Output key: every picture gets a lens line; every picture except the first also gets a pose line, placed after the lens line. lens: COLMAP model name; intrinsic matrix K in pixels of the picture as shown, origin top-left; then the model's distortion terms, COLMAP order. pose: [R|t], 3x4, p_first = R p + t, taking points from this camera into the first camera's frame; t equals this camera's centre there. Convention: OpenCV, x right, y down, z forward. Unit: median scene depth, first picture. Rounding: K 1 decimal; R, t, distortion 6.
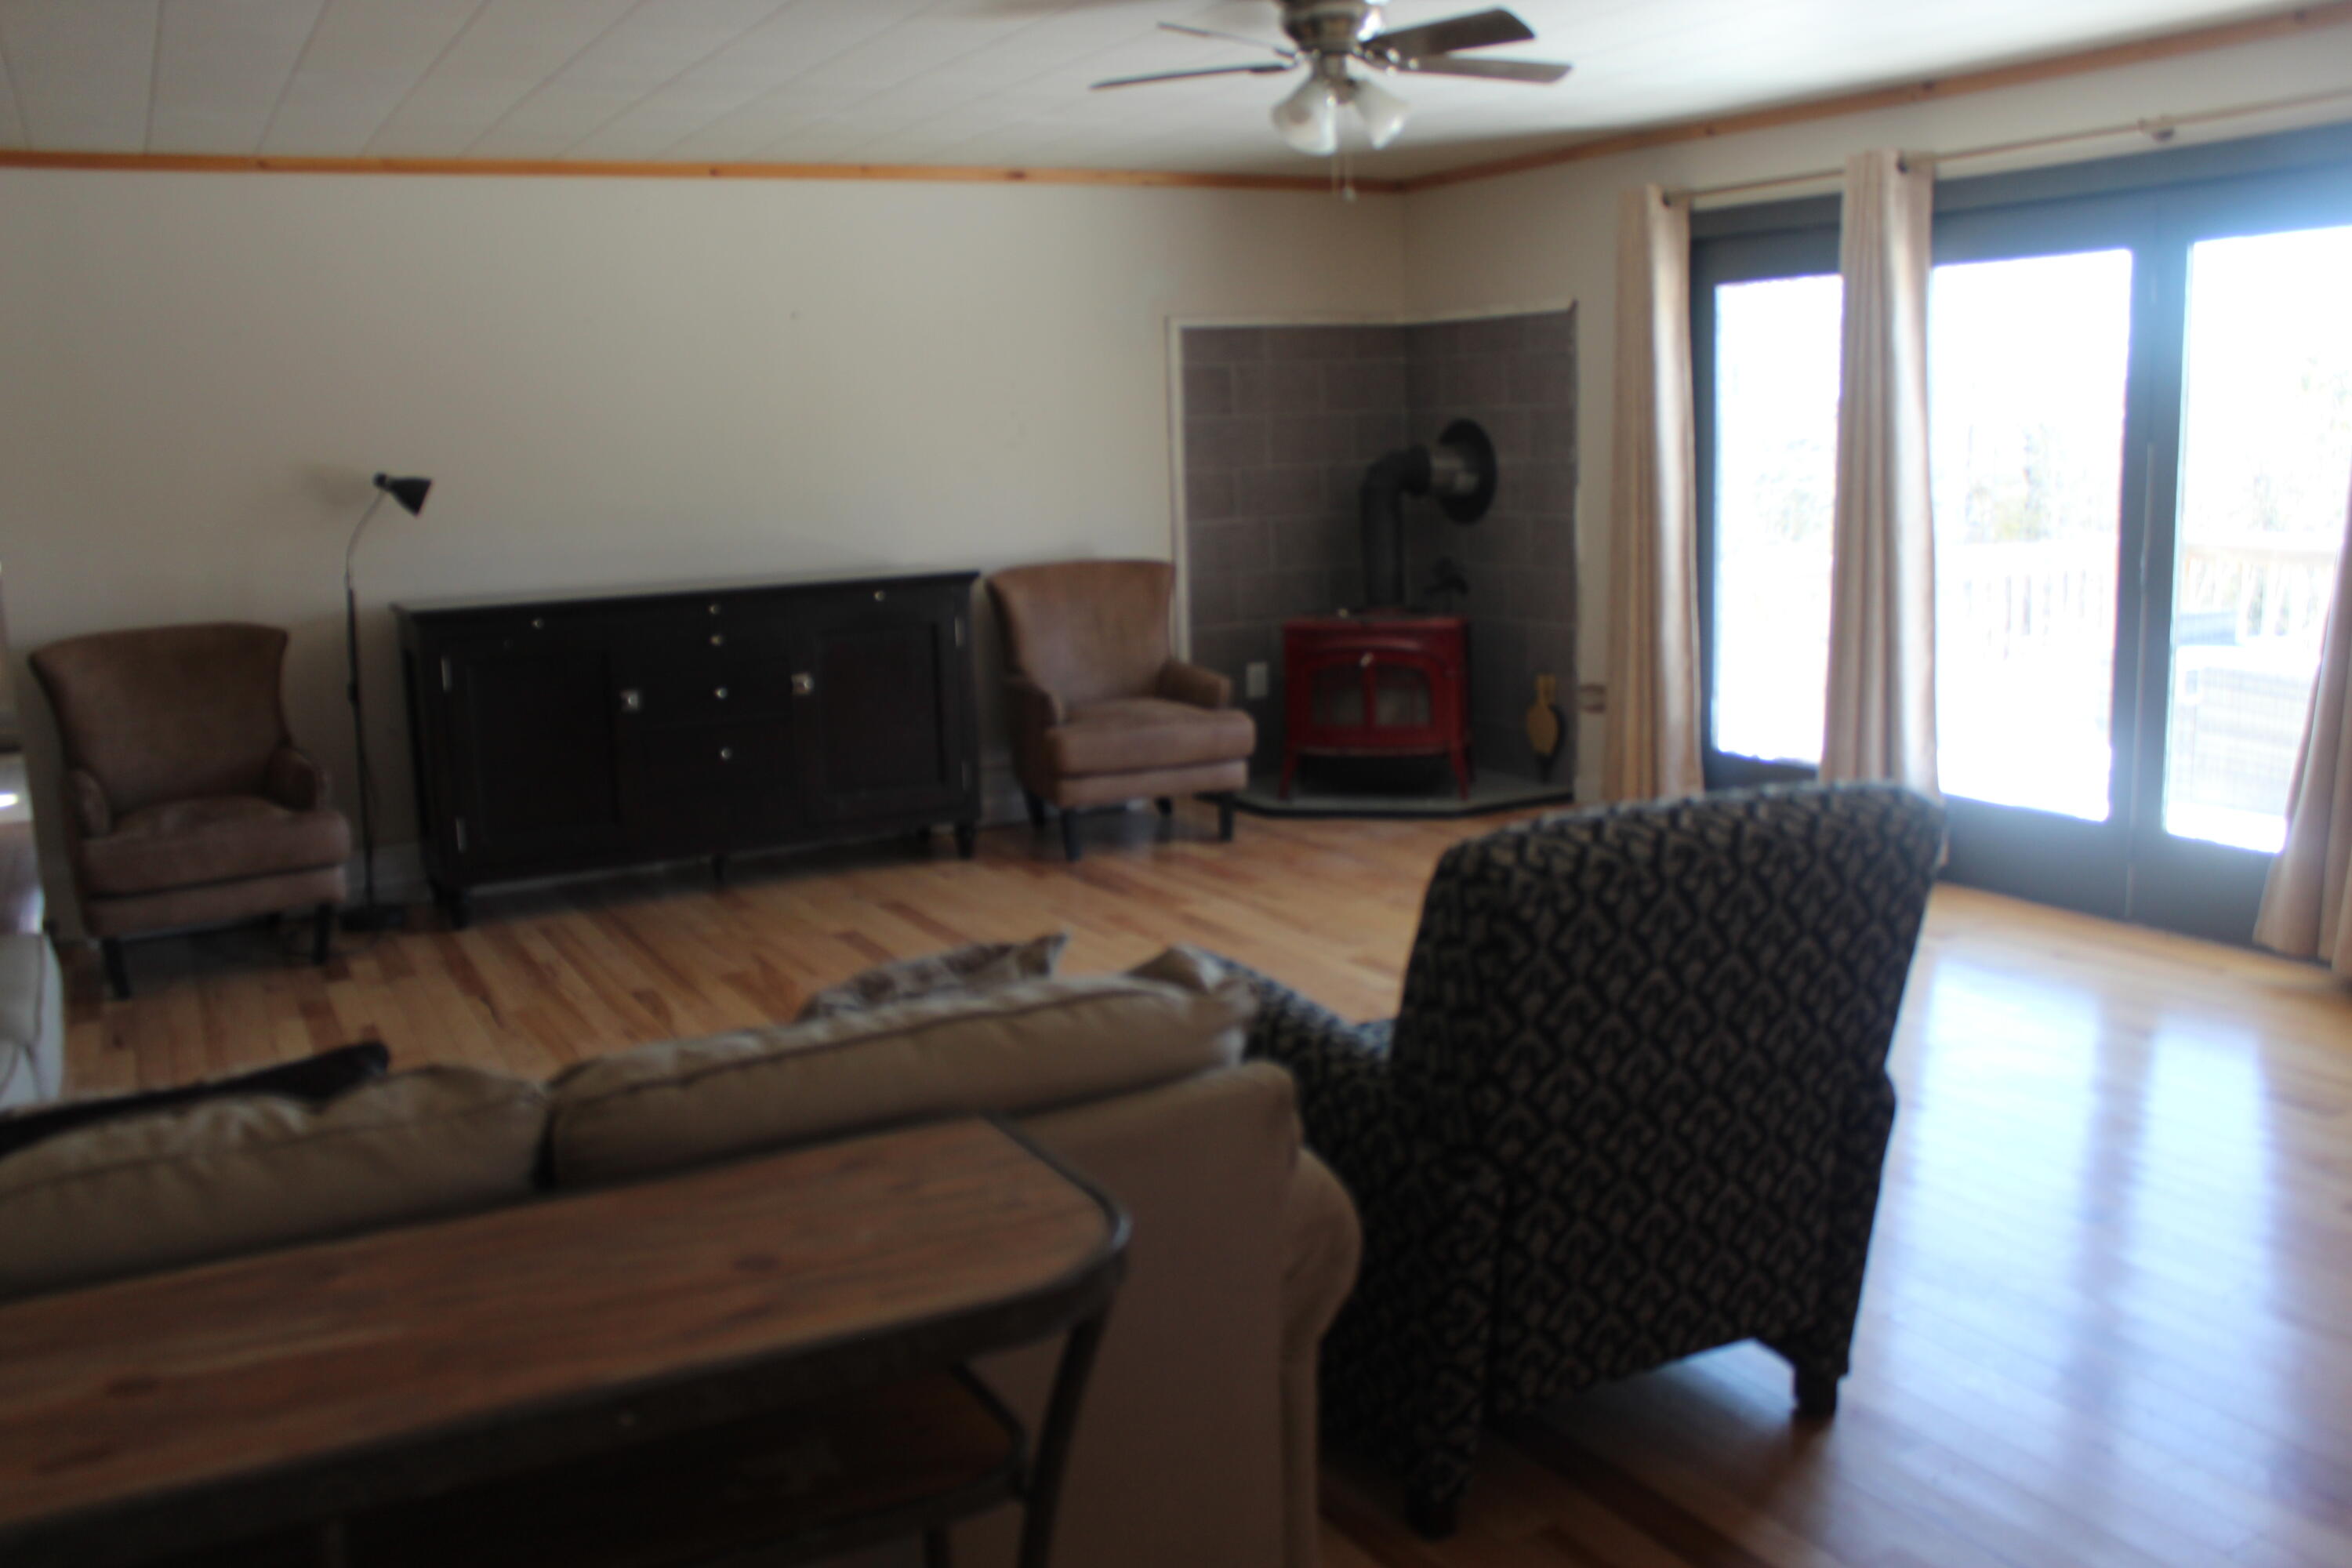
lens RADIAL K [[1979.1, 0, 1175.9], [0, 1979.1, 783.3], [0, 0, 1]] dist [-0.130372, 0.086218]
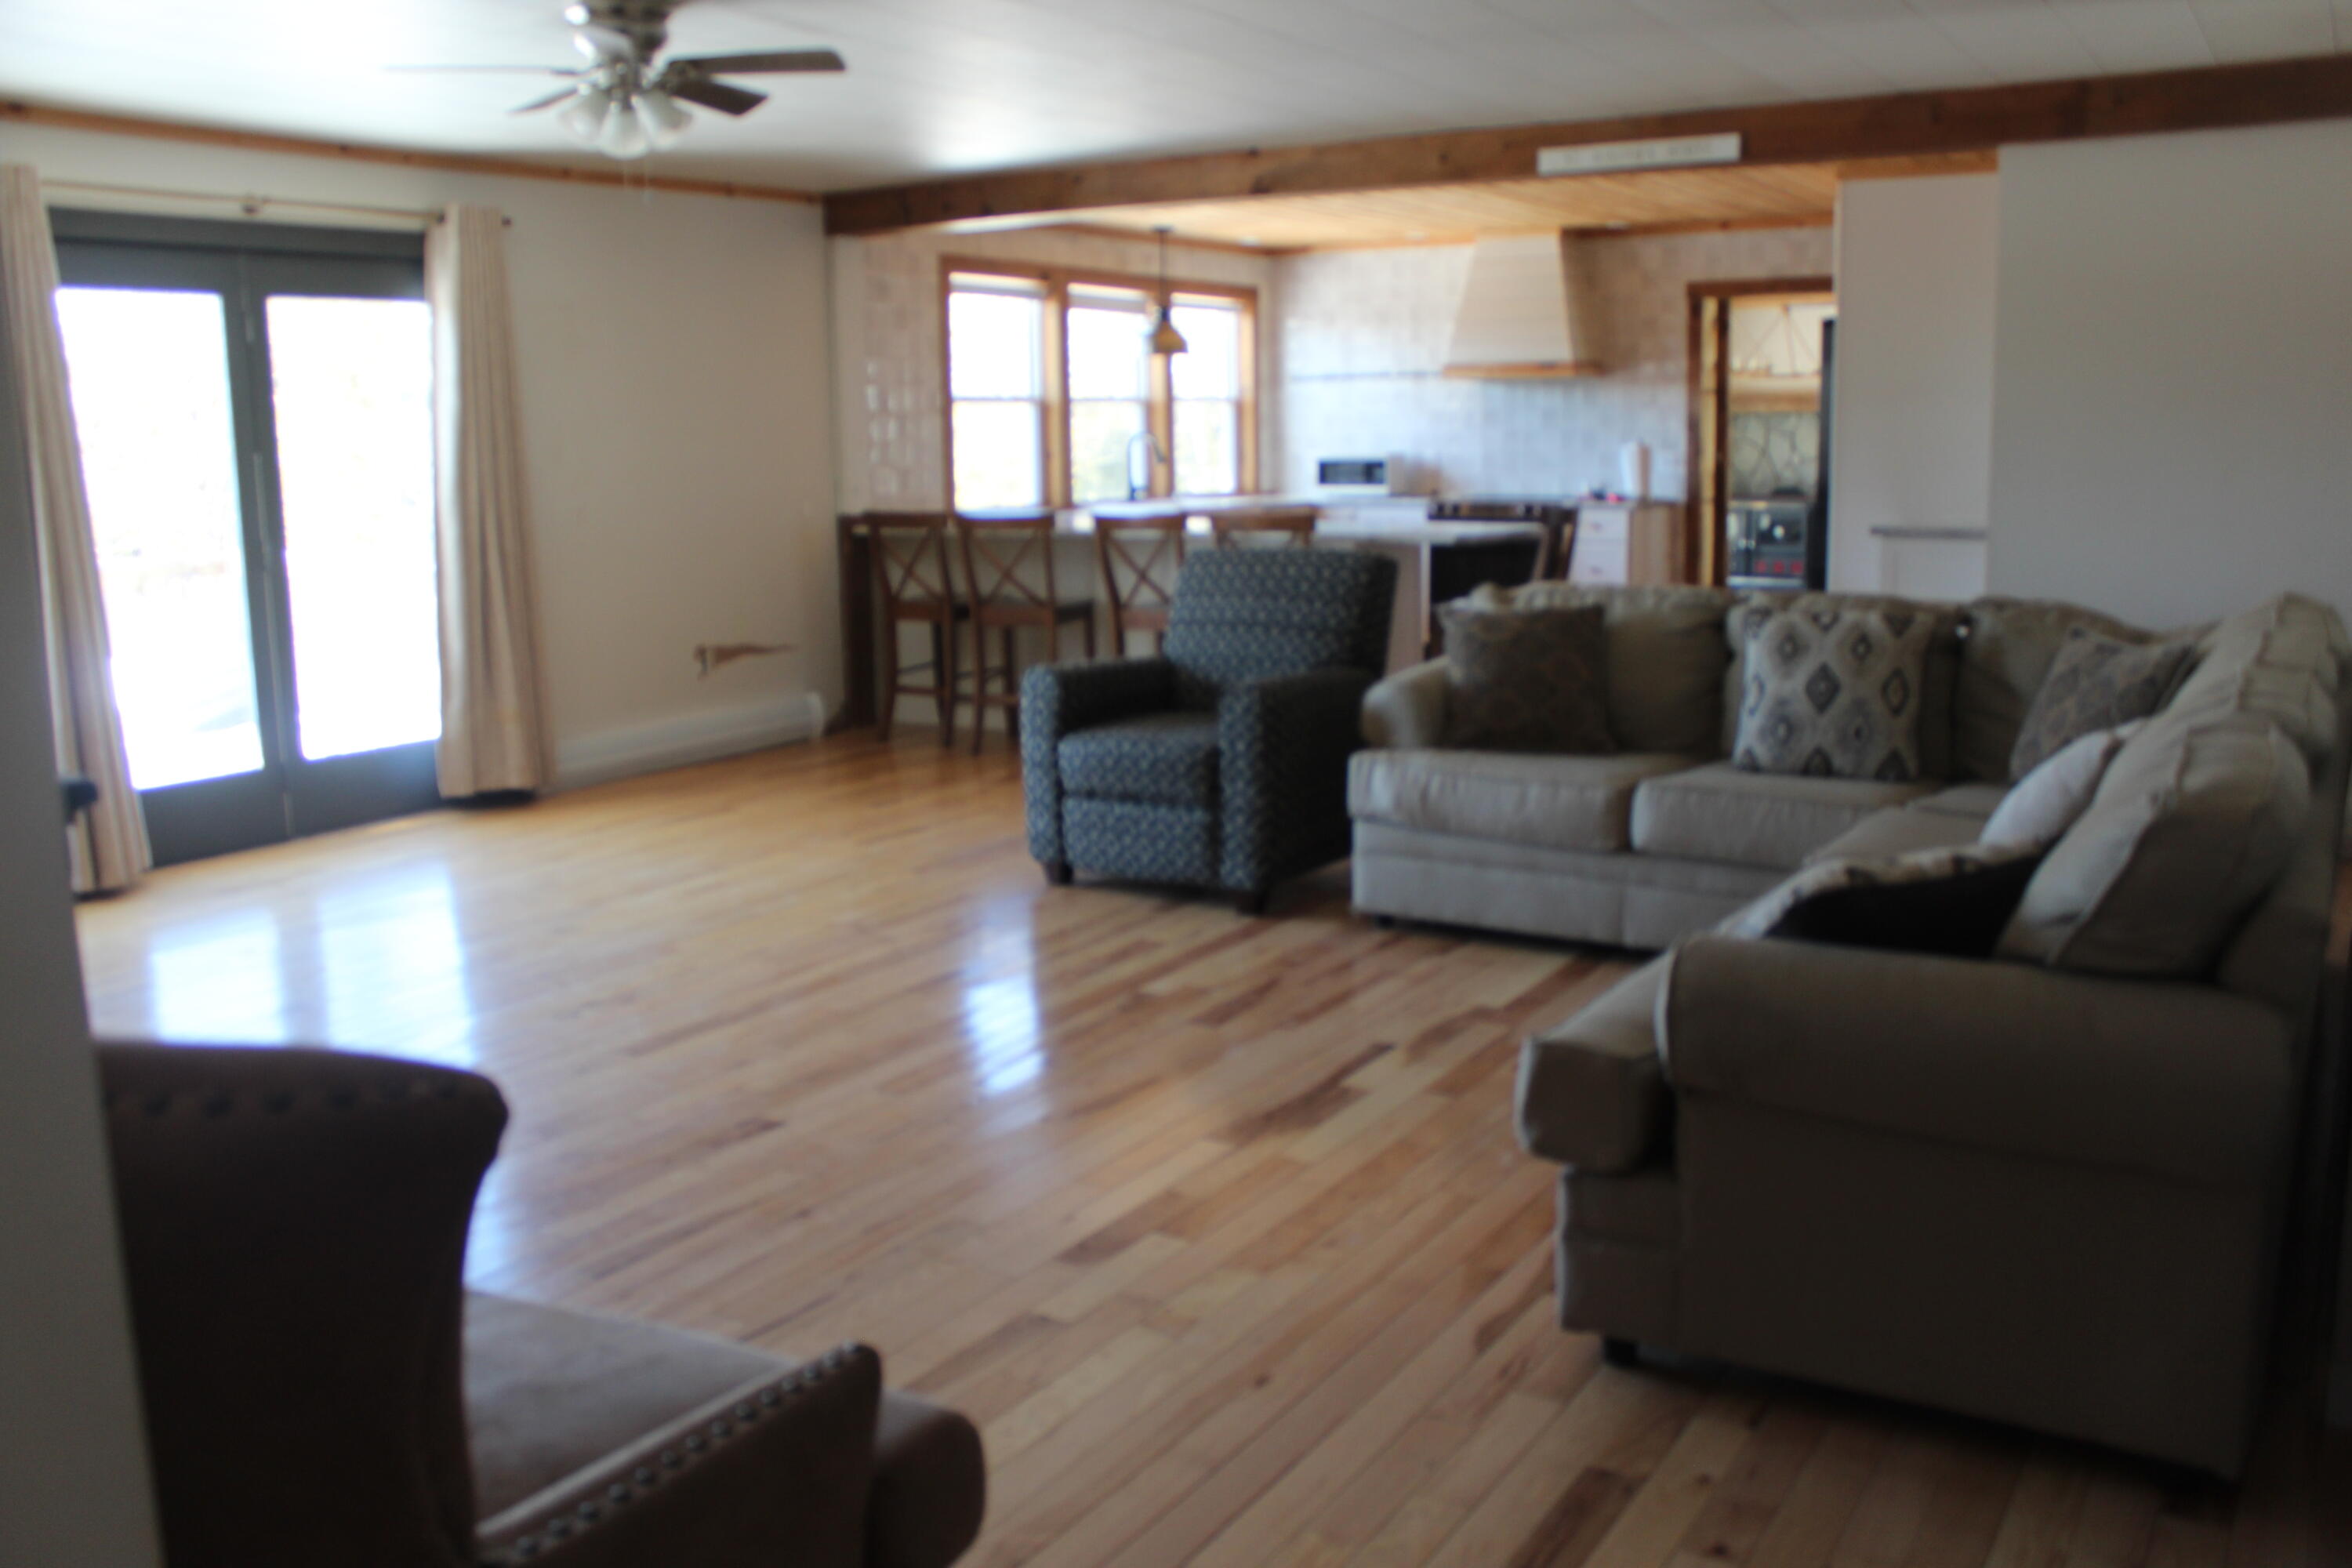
lens RADIAL K [[1979.1, 0, 1173.1], [0, 1979.1, 780.0], [0, 0, 1]] dist [-0.130372, 0.086218]
pose [[-0.503264, -0.103791, 0.857877, -0.909137], [0.189857, 0.955222, 0.226946, -0.147659], [-0.843018, 0.277088, -0.461023, 1.156100]]
